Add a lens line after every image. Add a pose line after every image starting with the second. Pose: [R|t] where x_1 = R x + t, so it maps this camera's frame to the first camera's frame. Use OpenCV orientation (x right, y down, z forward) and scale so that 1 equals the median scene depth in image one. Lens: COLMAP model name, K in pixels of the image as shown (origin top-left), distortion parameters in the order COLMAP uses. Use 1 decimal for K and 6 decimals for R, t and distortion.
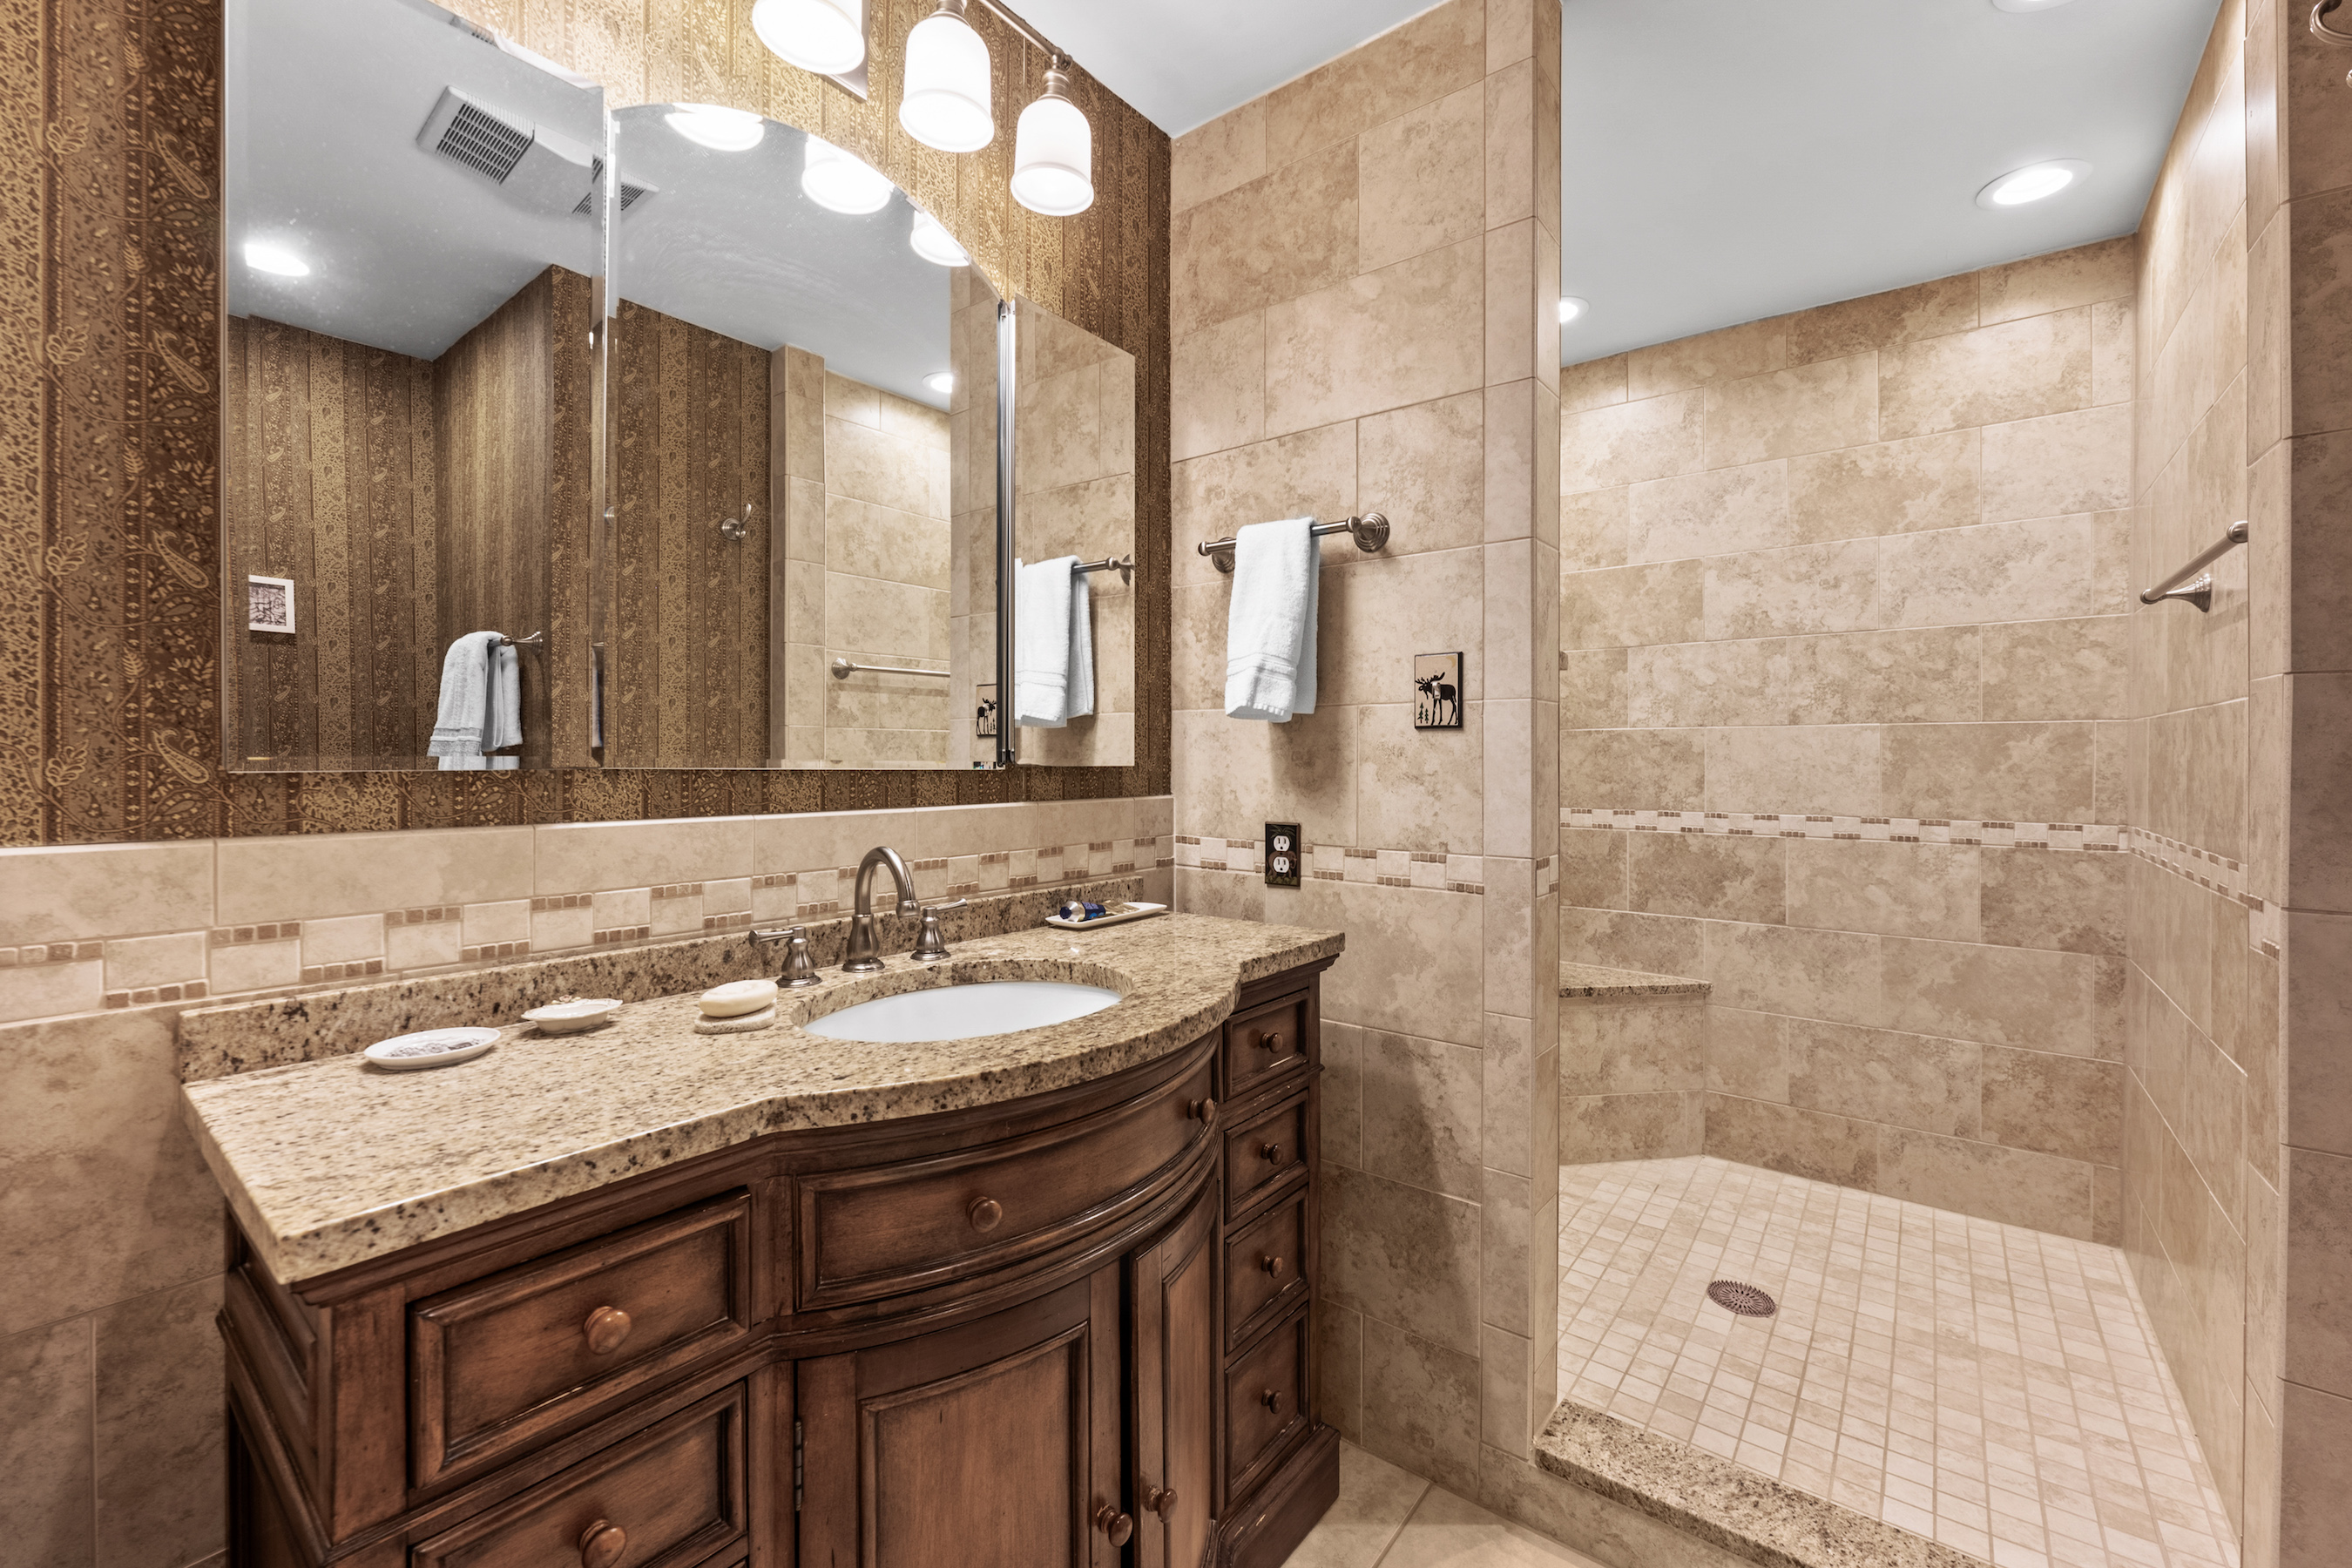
lens RADIAL K [[961.2, 0, 1180.0], [0, 961.2, 761.9], [0, 0, 1]] dist [-0.008550, -0.000615]
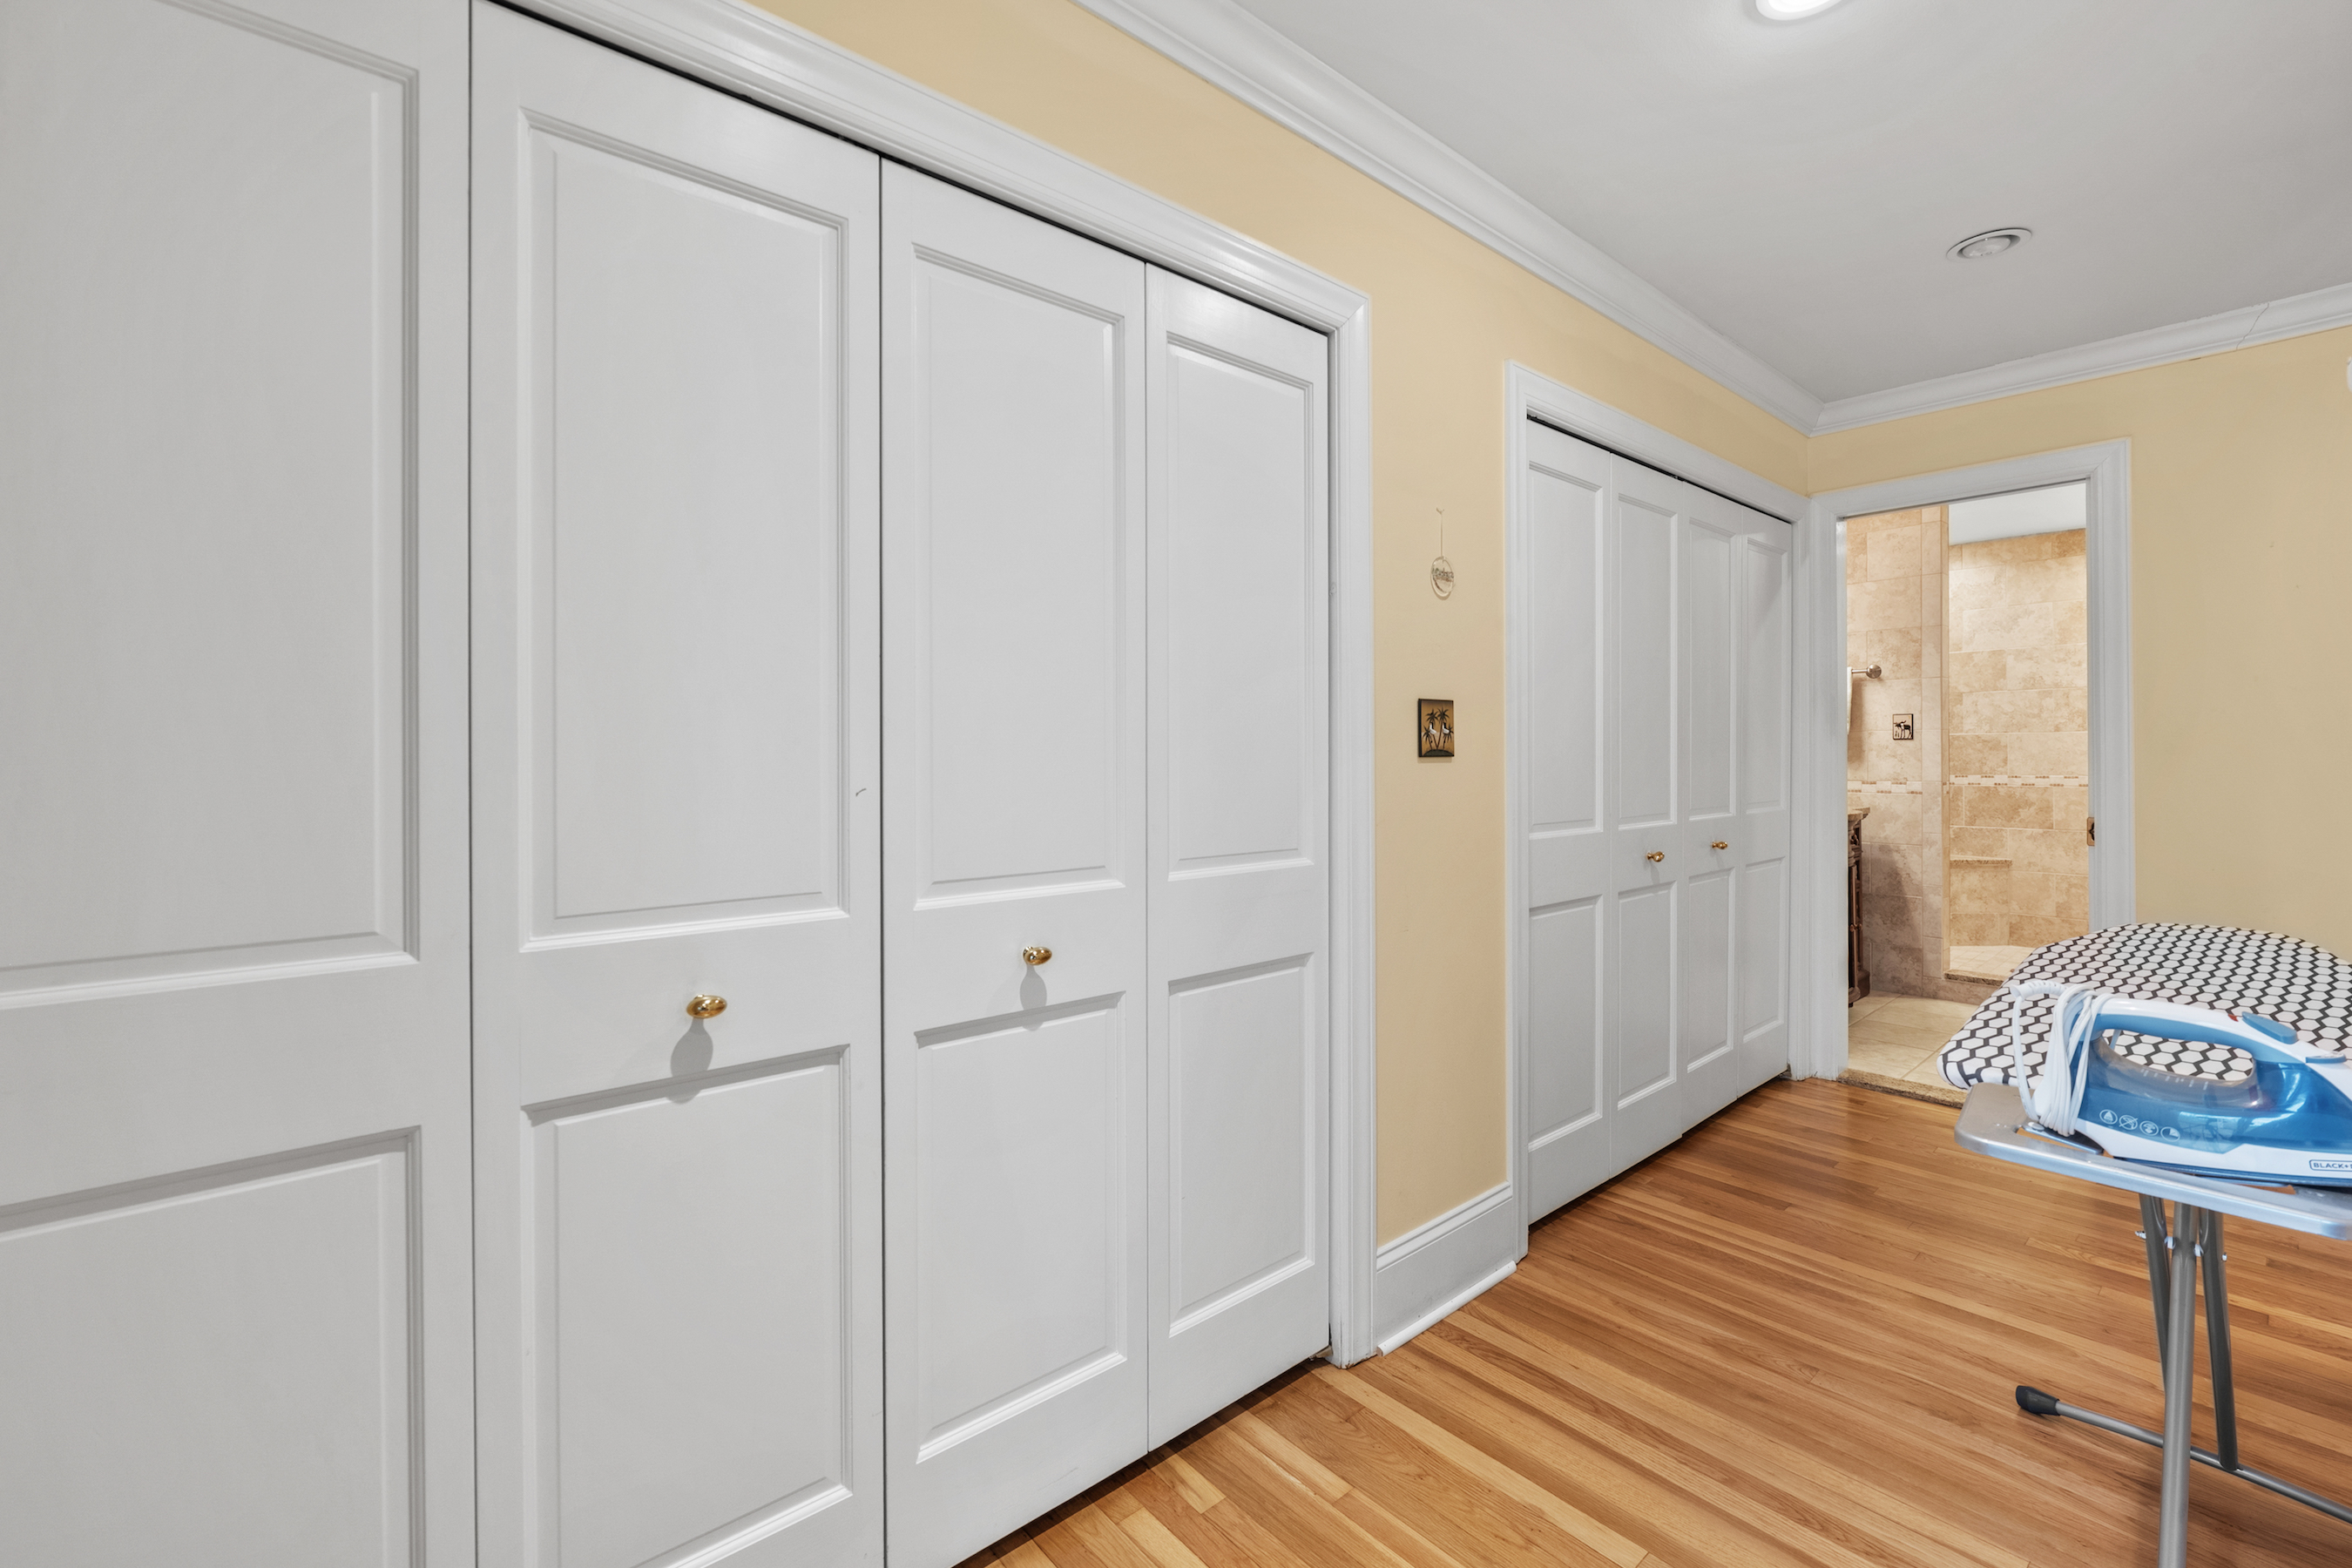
lens RADIAL K [[961.2, 0, 1180.0], [0, 961.2, 761.9], [0, 0, 1]] dist [-0.008550, -0.000615]
pose [[0.976478, -0.007728, -0.215479, -0.761518], [0.008199, 0.999966, 0.001294, 0.007865], [0.215462, -0.003030, 0.976508, -1.412628]]
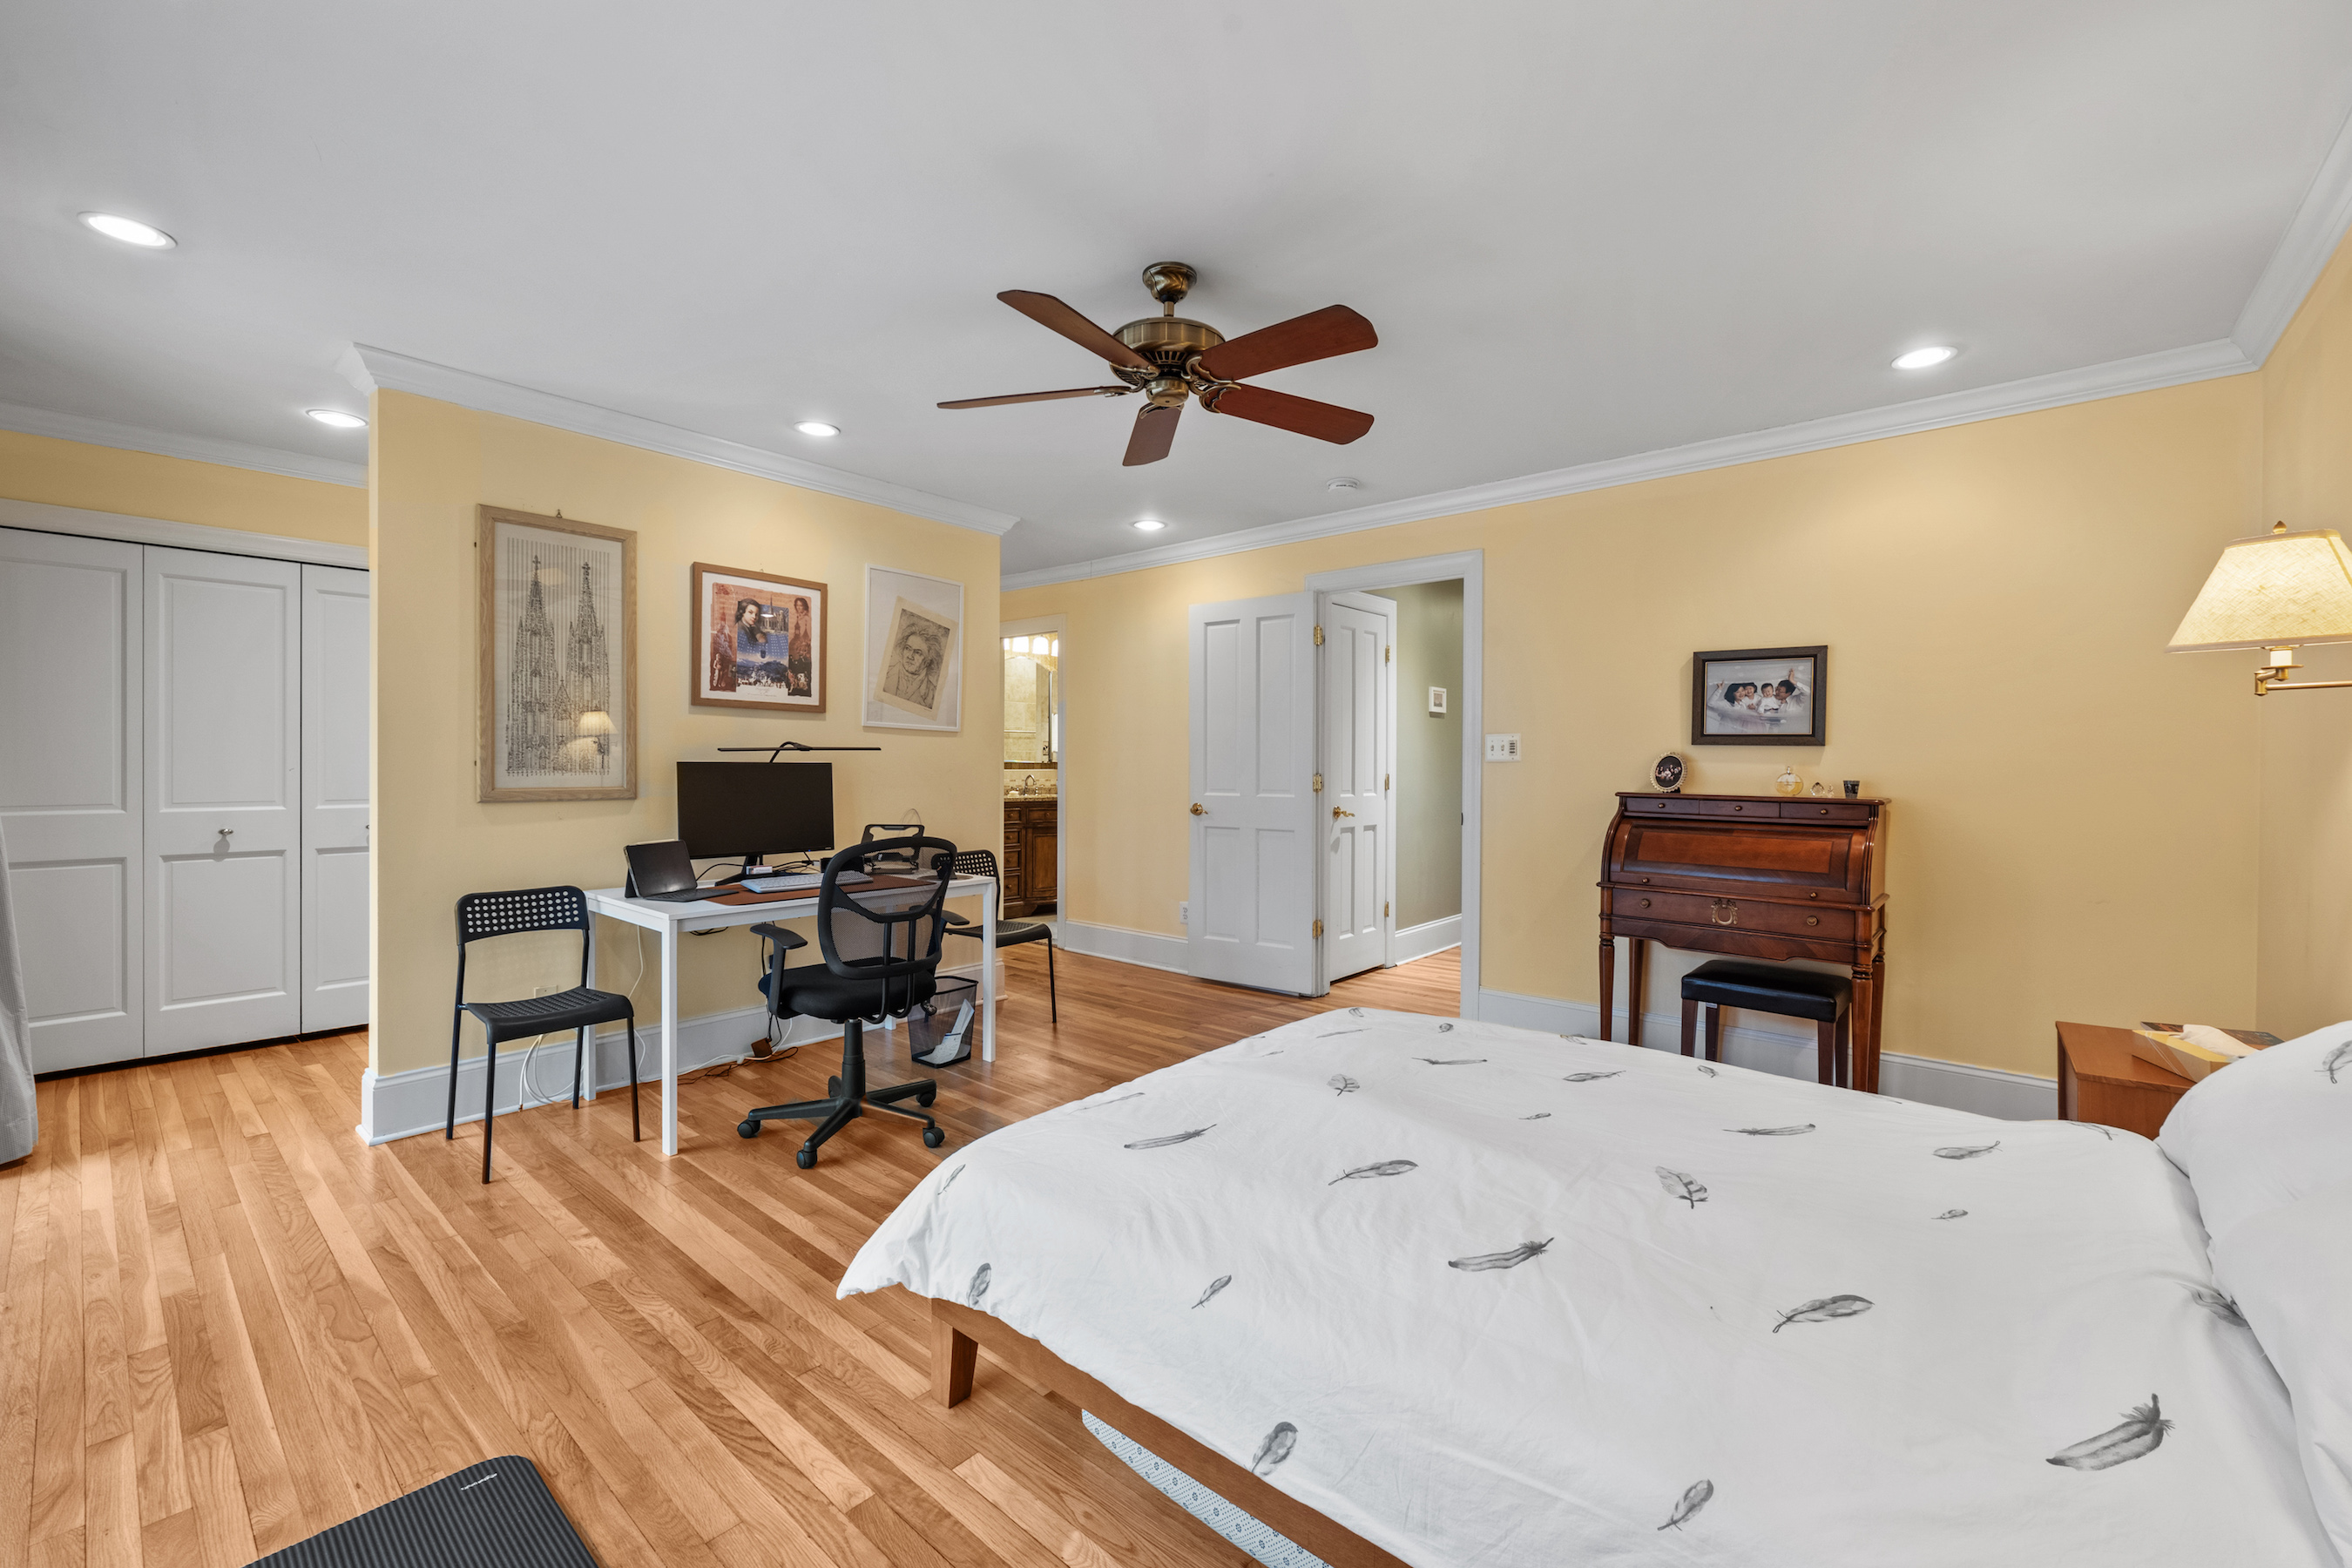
lens RADIAL K [[953.8, 0, 1174.0], [0, 953.8, 767.7], [0, 0, 1]] dist [-0.002307, -0.000162]
pose [[0.998246, -0.009196, -0.058484, 0.459420], [0.009021, 0.999954, -0.003254, 0.037426], [0.058511, 0.002721, 0.998283, -2.396114]]
